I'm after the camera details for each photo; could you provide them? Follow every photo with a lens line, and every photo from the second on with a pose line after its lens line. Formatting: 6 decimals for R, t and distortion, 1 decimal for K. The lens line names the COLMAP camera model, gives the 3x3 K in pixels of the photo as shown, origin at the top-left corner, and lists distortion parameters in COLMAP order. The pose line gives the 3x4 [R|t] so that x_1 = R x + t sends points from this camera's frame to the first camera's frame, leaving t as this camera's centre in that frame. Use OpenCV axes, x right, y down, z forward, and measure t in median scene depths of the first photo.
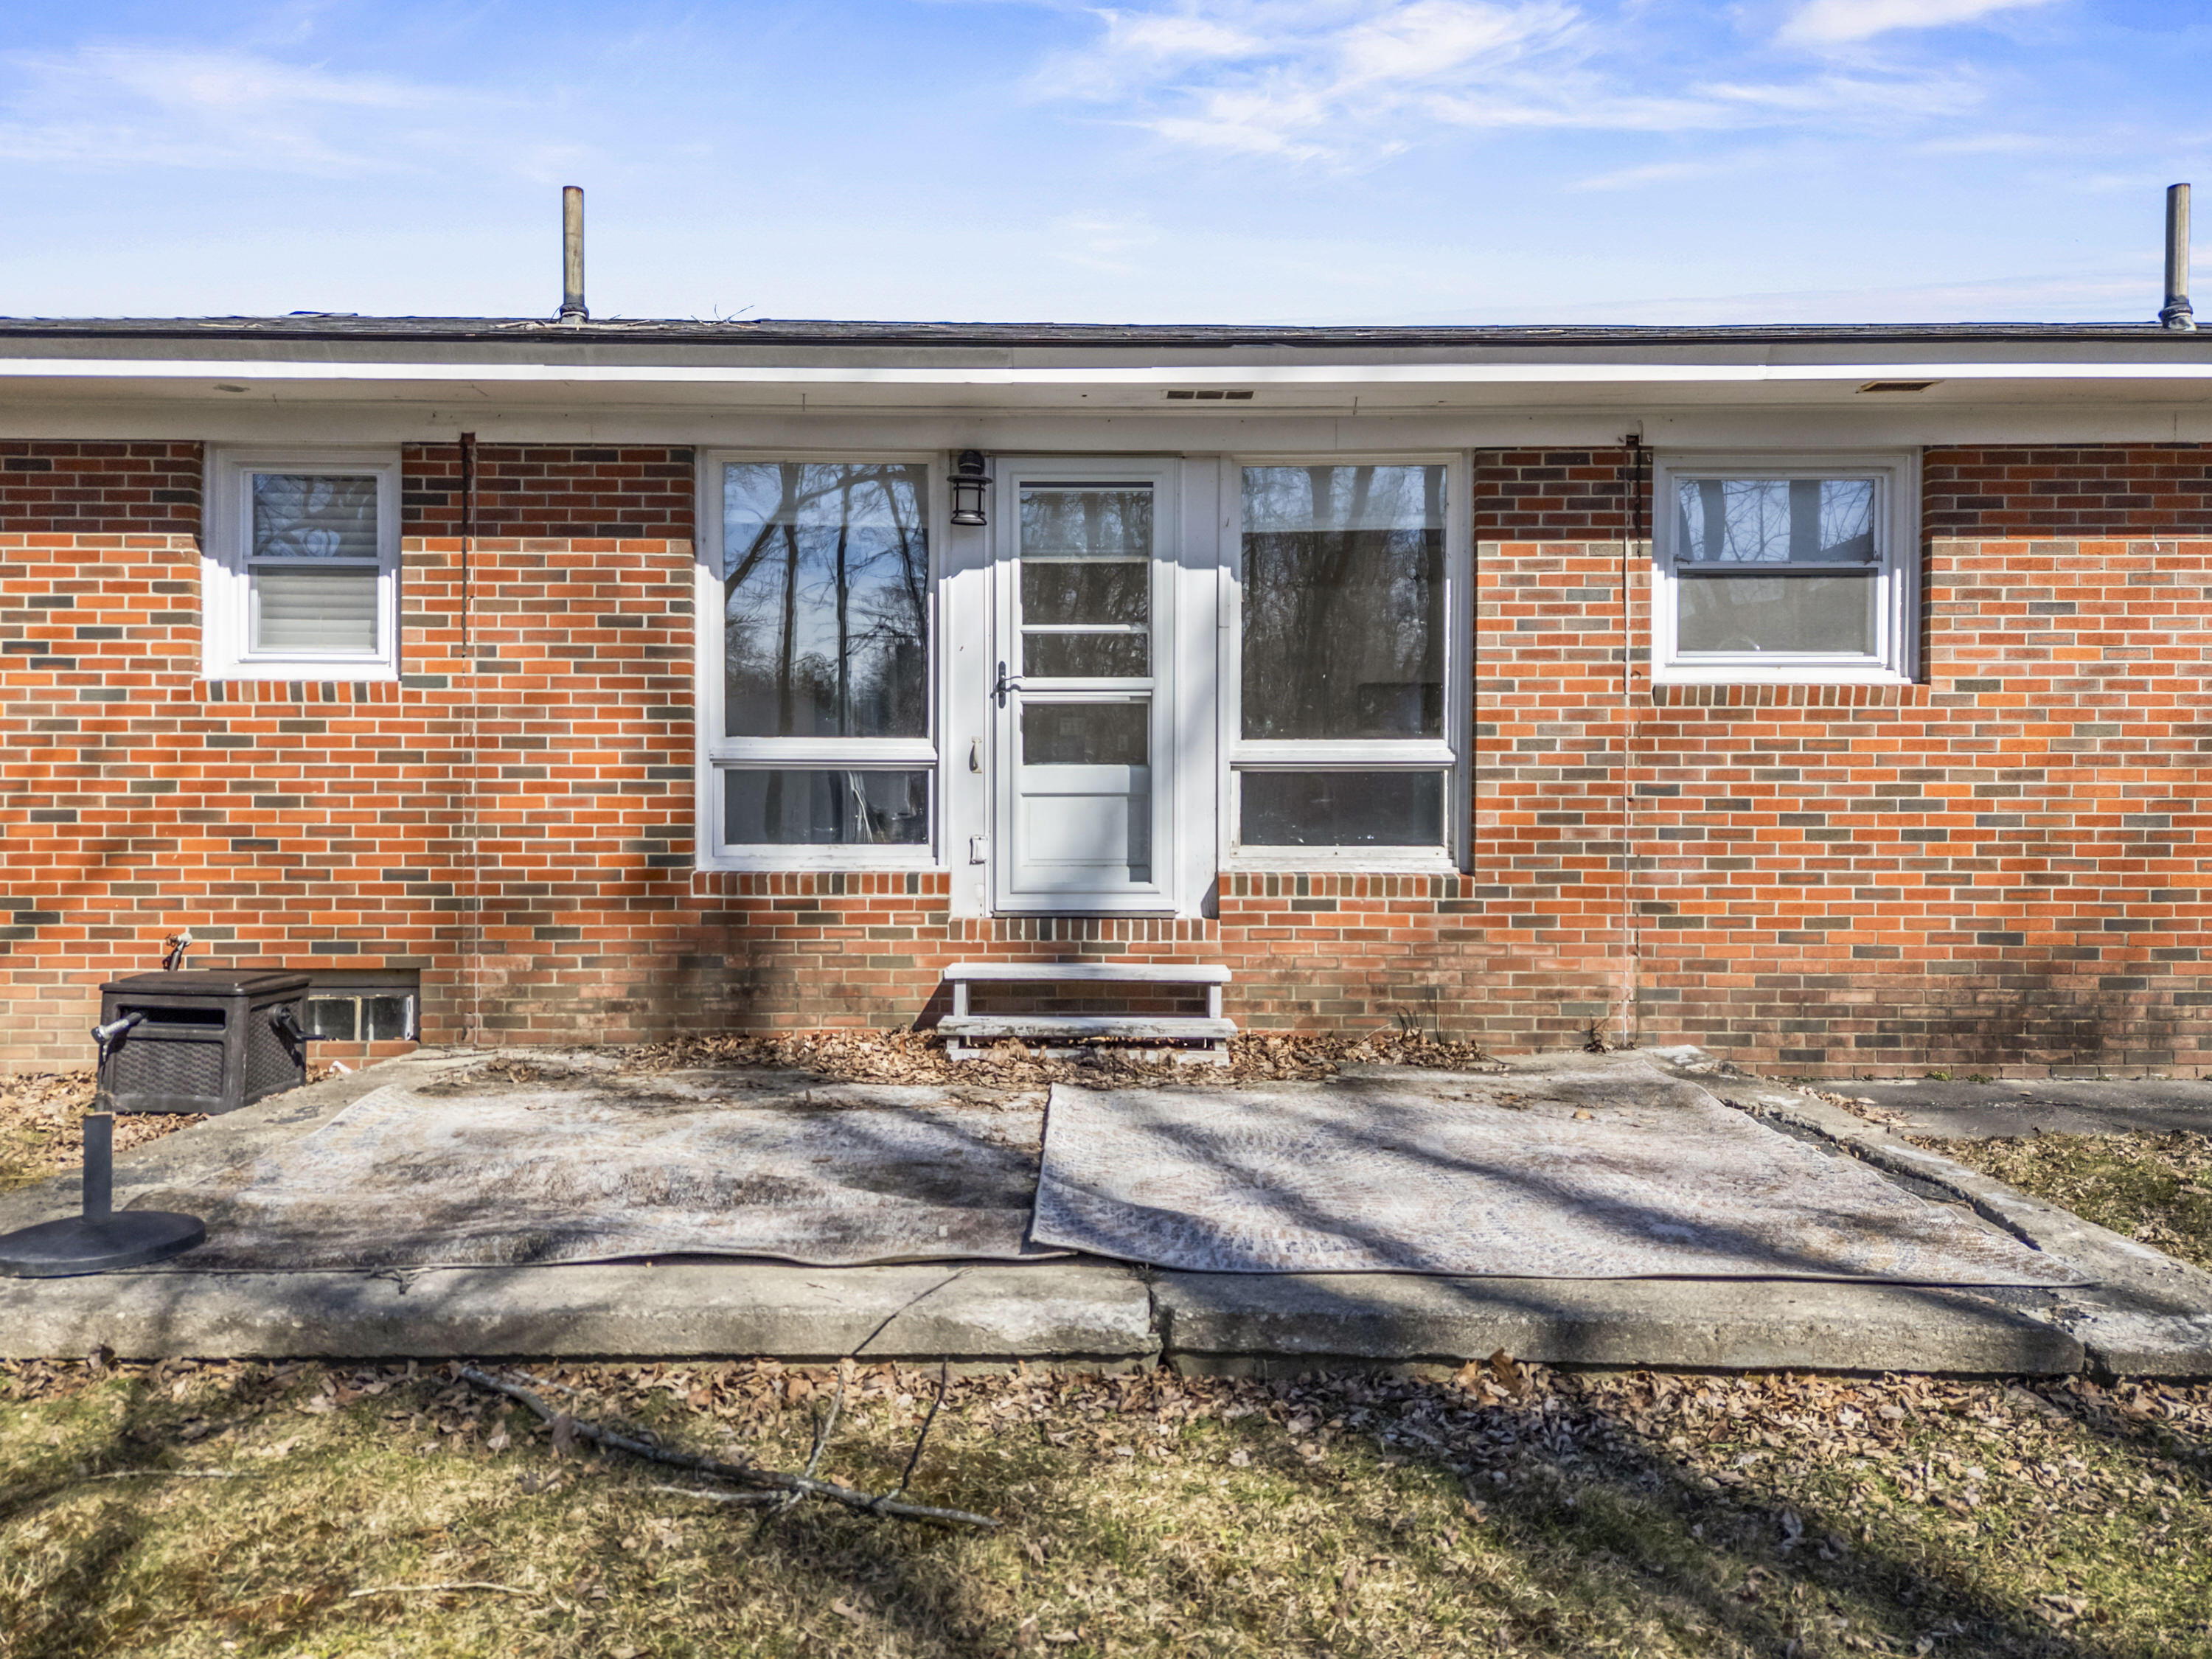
lens RADIAL K [[1502.0, 0, 1081.6], [0, 1502.0, 914.1], [0, 0, 1]] dist [0.040180, -0.006815]
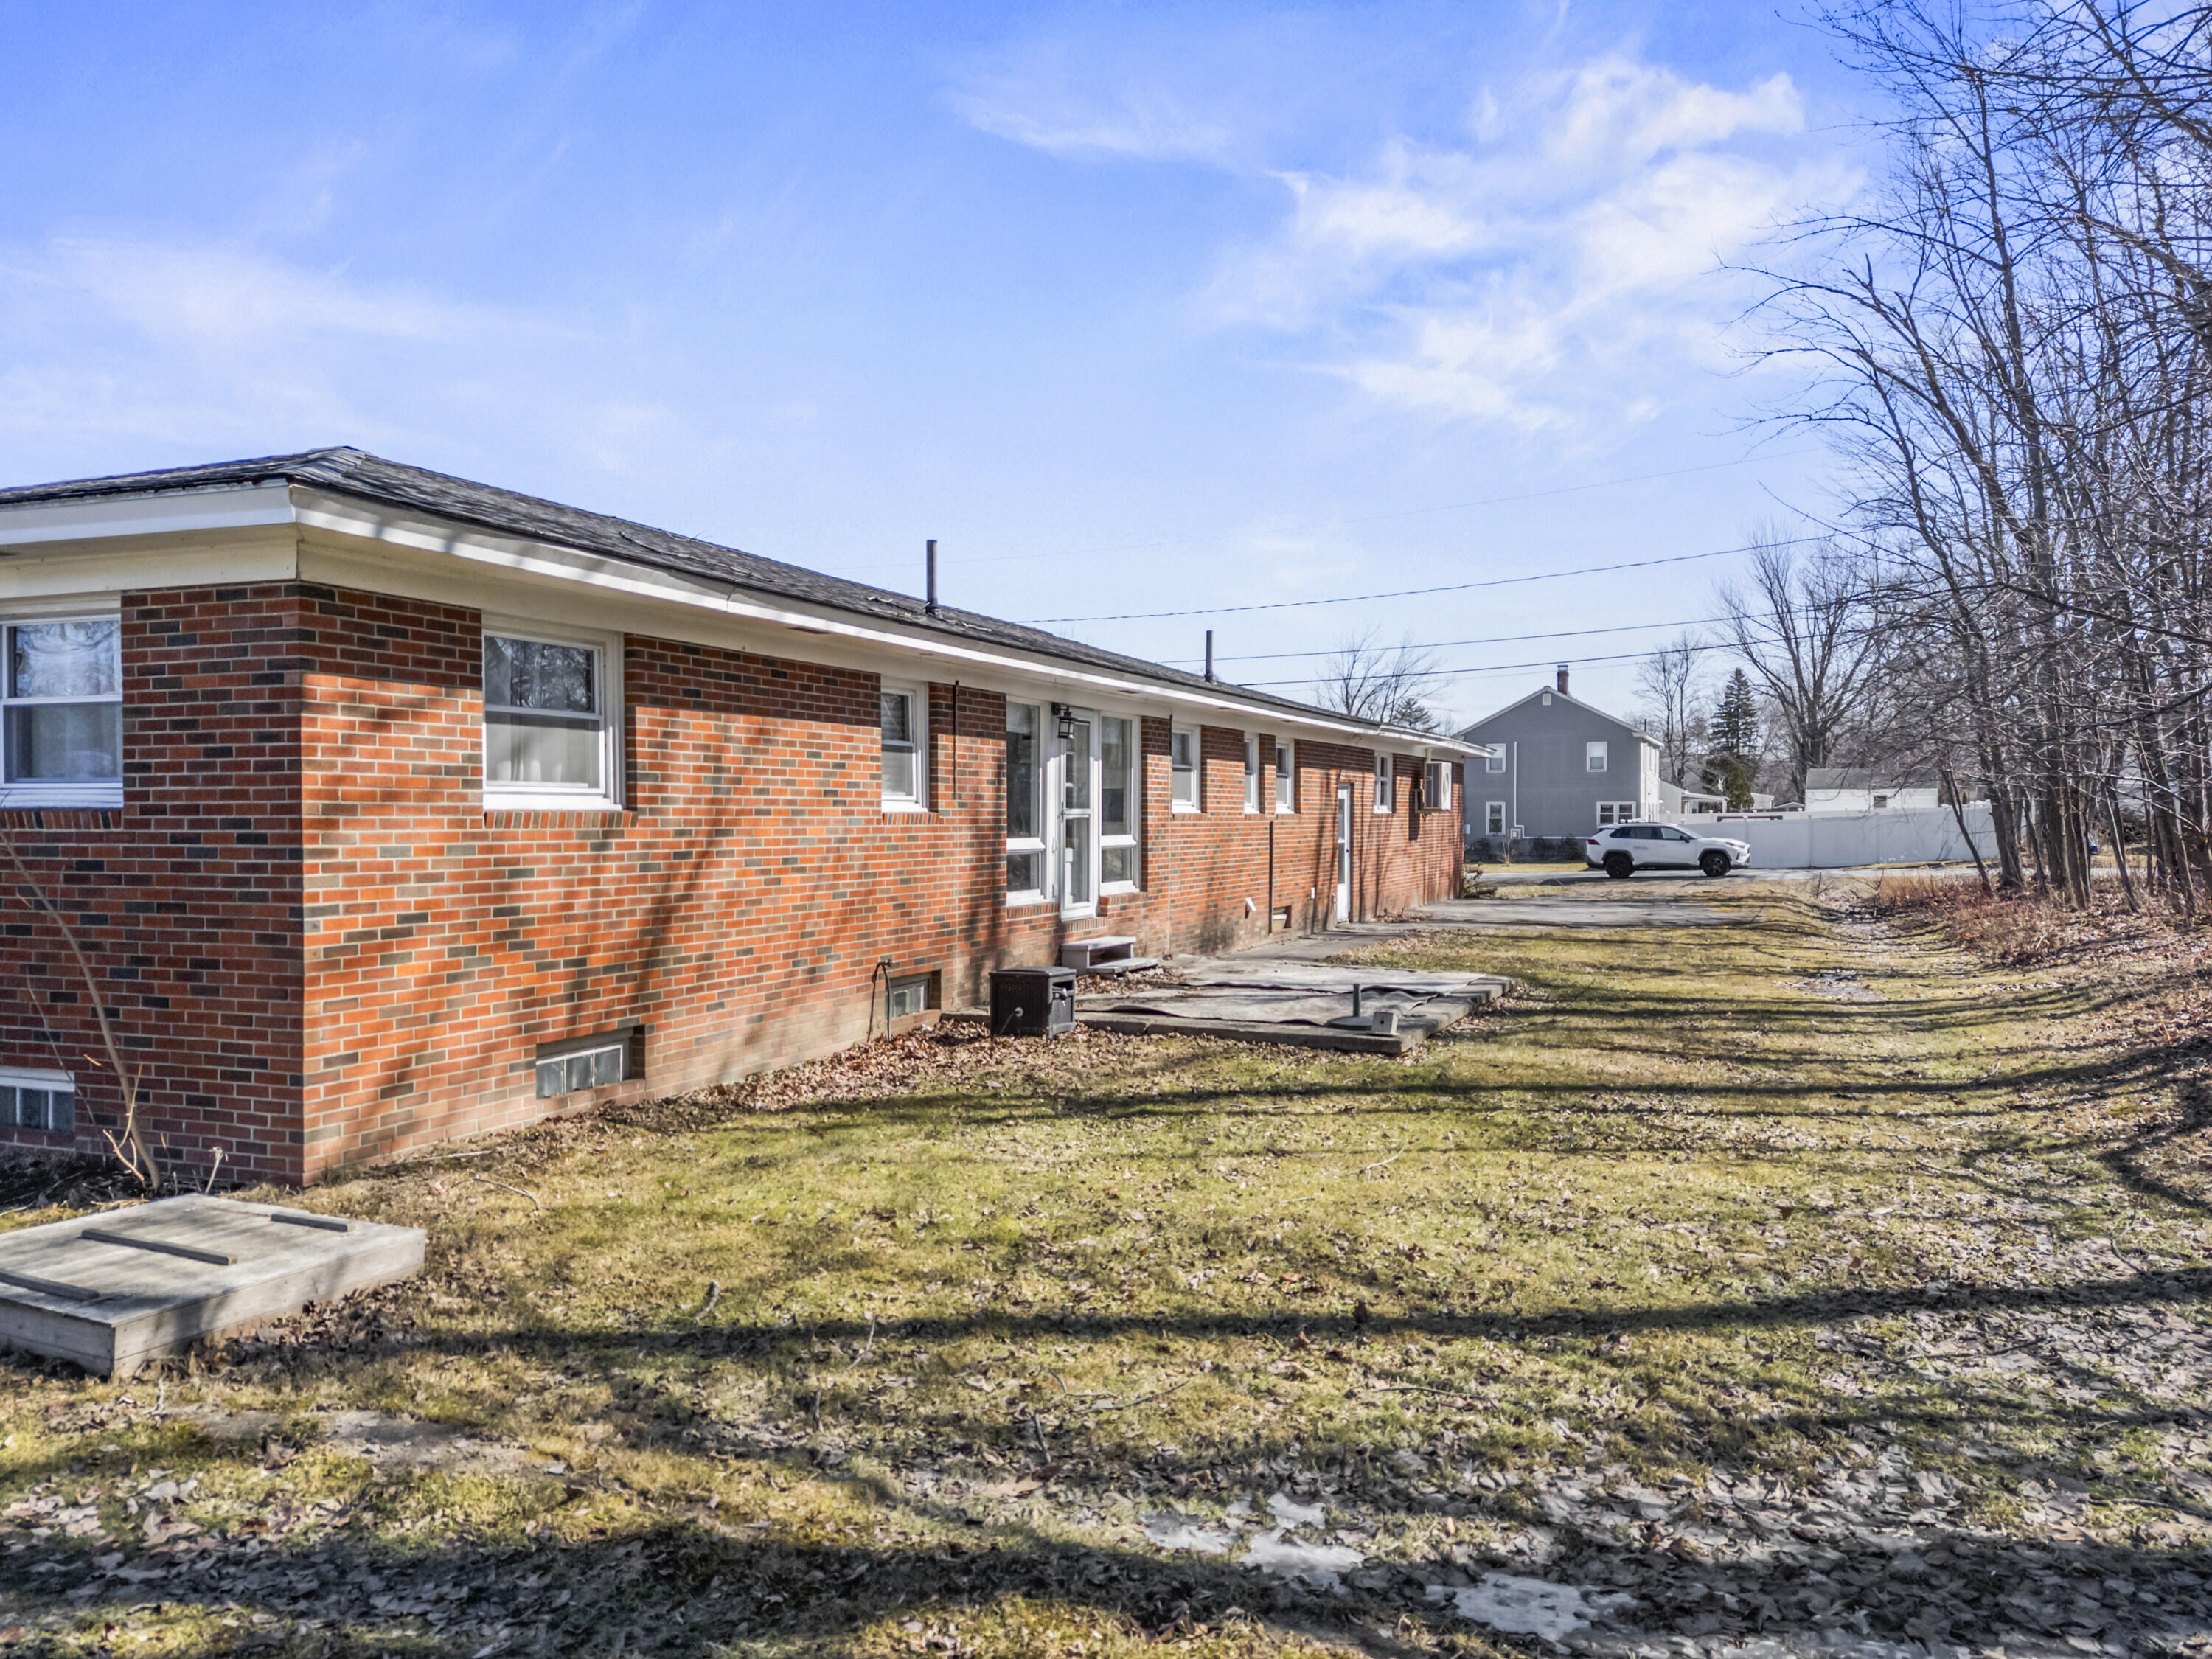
lens RADIAL K [[1608.2, 0, 1106.0], [0, 1608.2, 829.5], [0, 0, 1]] dist [0.061206, -0.035394]
pose [[0.406354, -0.007624, 0.913684, -2.040058], [0.129764, 0.990311, -0.049448, -0.009730], [-0.904454, 0.138657, 0.403406, 0.044961]]
